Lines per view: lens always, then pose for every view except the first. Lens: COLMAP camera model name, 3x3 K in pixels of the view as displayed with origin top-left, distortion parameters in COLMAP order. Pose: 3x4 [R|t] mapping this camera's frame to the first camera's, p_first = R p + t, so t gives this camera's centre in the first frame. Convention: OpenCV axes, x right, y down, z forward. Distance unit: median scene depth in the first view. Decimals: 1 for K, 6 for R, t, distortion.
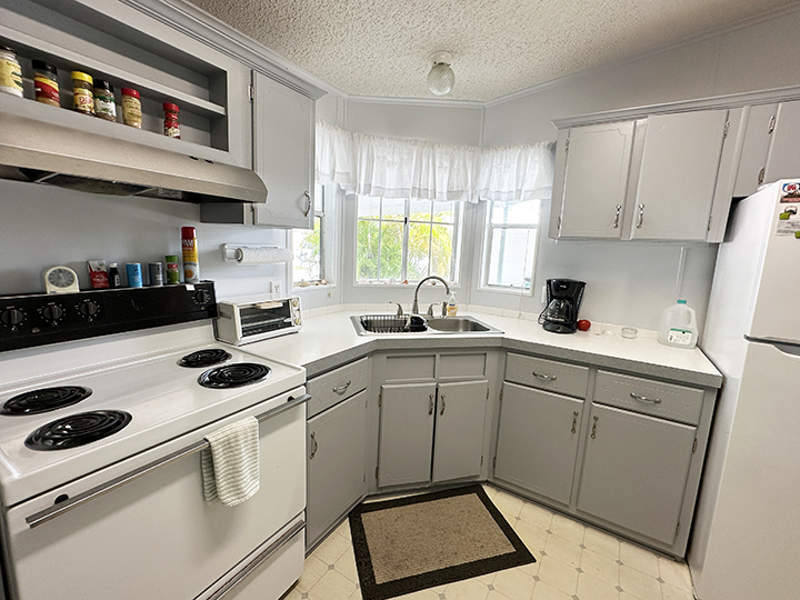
lens RADIAL K [[349.7, 0, 400.0], [0, 349.7, 300.0], [0, 0, 1]] dist [-0.001263, -0.000135]
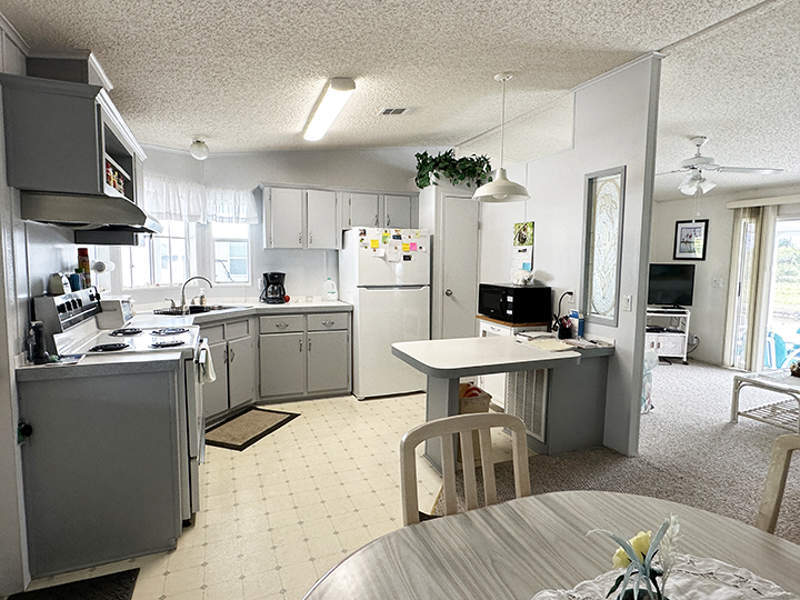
lens RADIAL K [[439.1, 0, 402.4], [0, 439.1, 296.3], [0, 0, 1]] dist [-0.006322, -0.000849]
pose [[0.572136, -0.108798, 0.812910, -0.991608], [0.144744, 0.988999, 0.030492, 0.086205], [-0.807285, 0.100218, 0.581590, -0.778399]]
